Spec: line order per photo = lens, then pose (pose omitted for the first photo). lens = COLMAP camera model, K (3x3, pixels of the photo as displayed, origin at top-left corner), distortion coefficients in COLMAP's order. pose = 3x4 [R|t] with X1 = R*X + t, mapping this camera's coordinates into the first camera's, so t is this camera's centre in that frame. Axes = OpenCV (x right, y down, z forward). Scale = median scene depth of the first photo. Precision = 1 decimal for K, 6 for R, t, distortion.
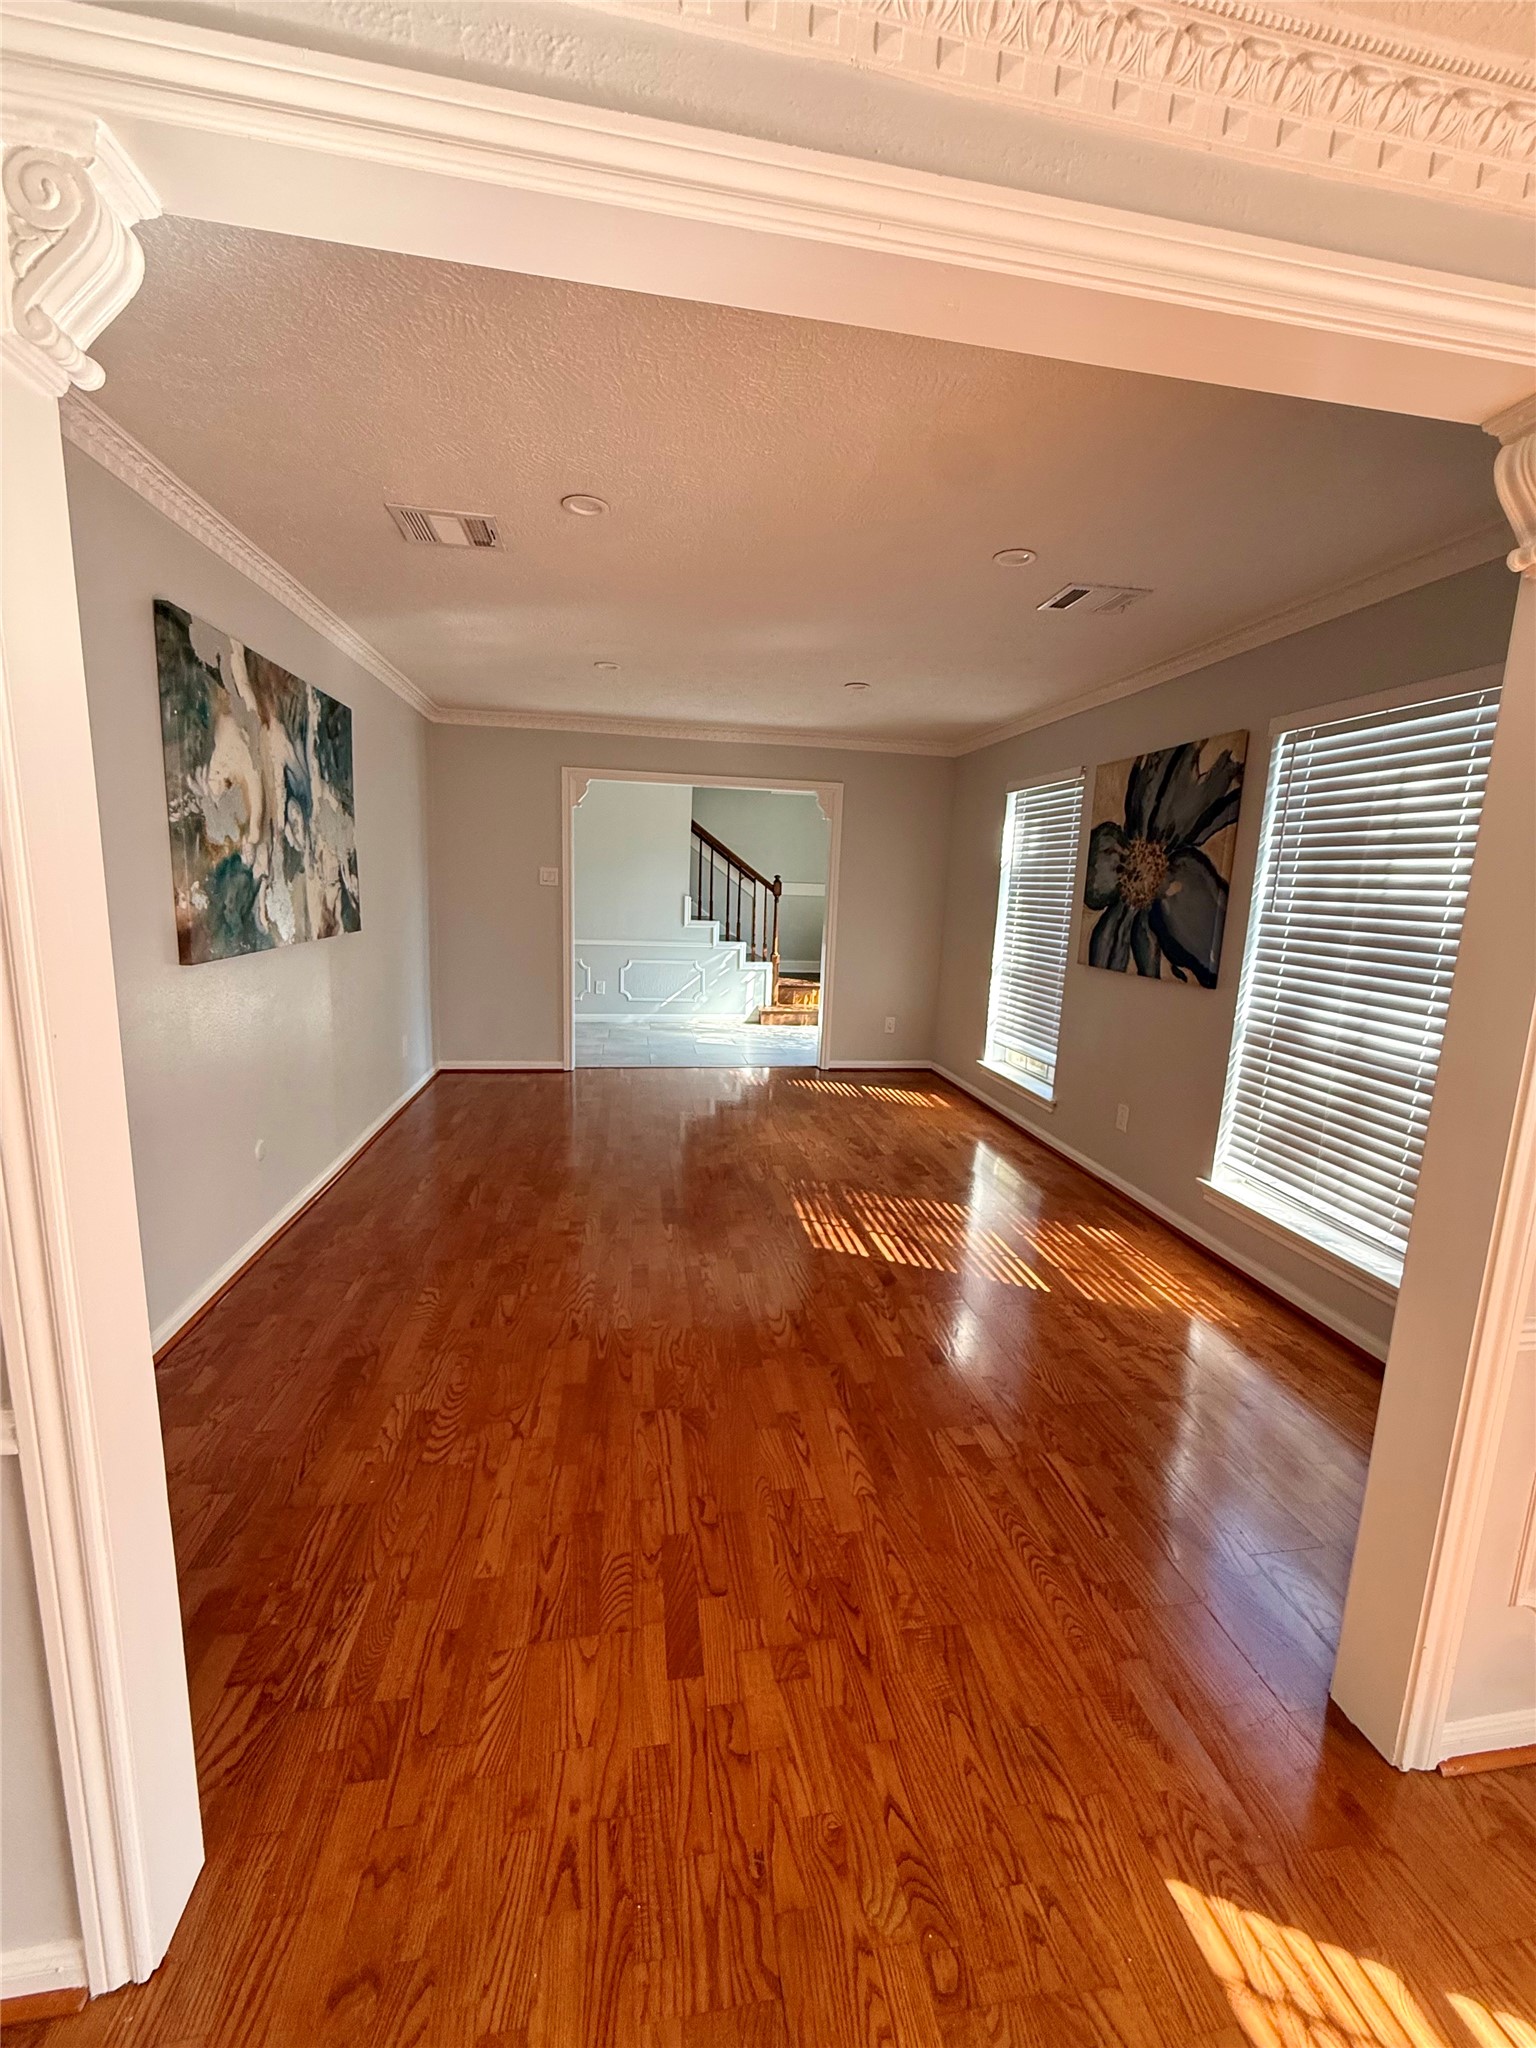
lens RADIAL K [[813.9, 0, 766.3], [0, 813.9, 1022.6], [0, 0, 1]] dist [-0.000803, 0.000492]
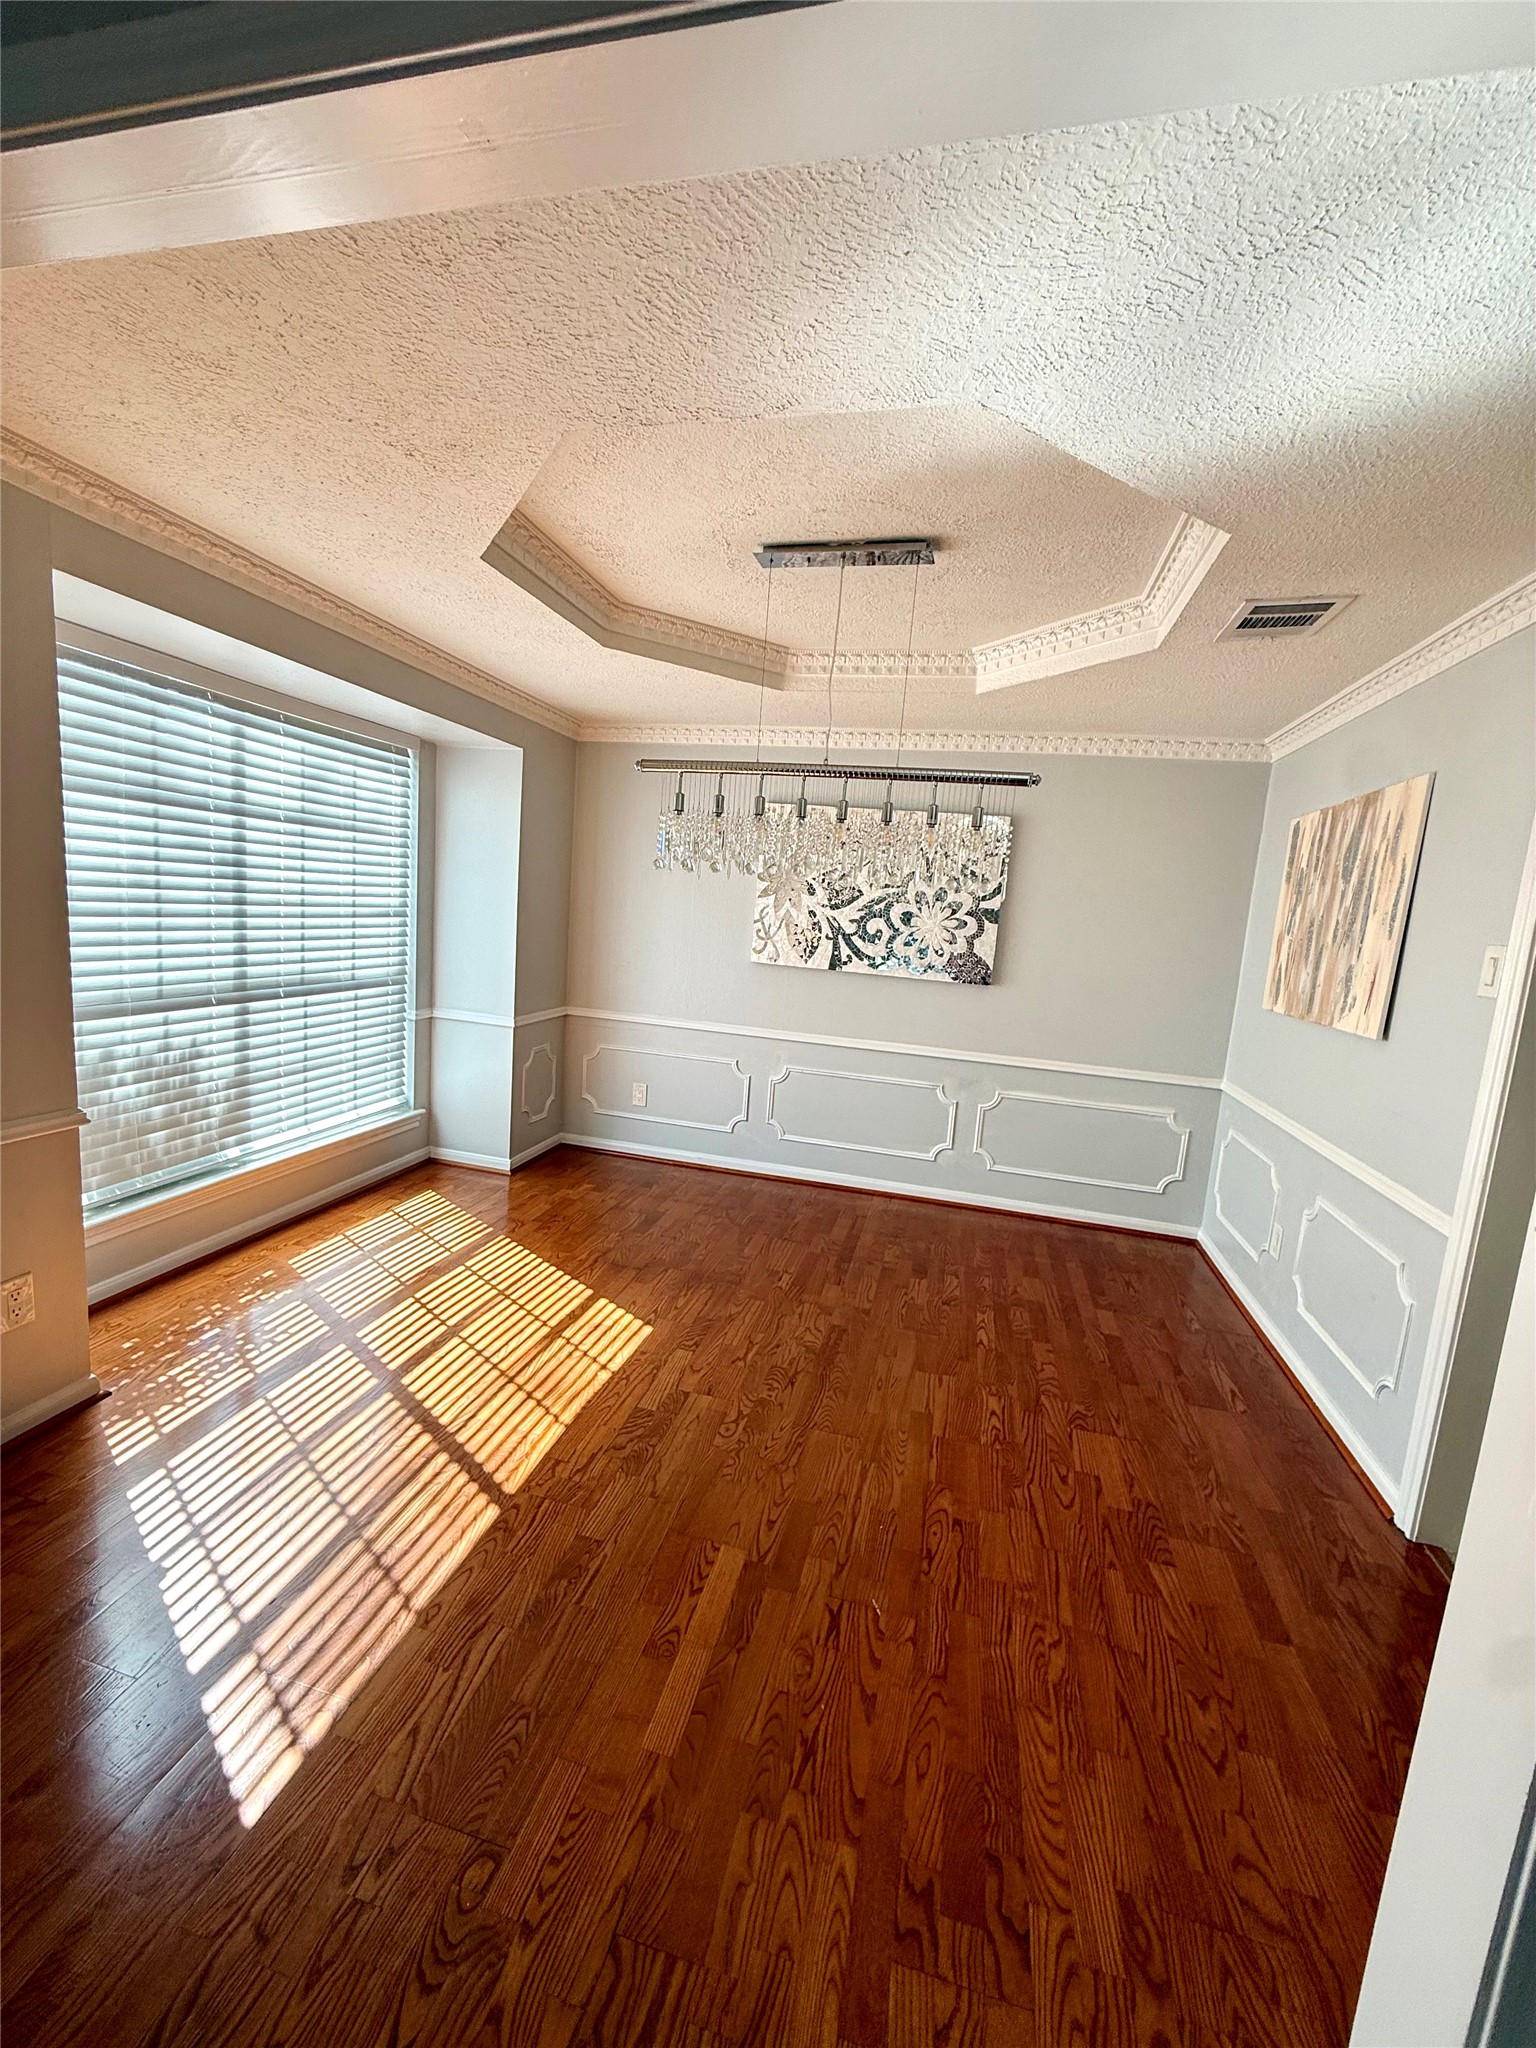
lens RADIAL K [[813.9, 0, 765.1], [0, 813.9, 1021.0], [0, 0, 1]] dist [-0.000803, 0.000492]
pose [[-0.911772, -0.165791, 0.375746, -0.352640], [-0.045993, 0.950363, 0.307724, -0.294382], [-0.408113, 0.263293, -0.874140, 1.468685]]
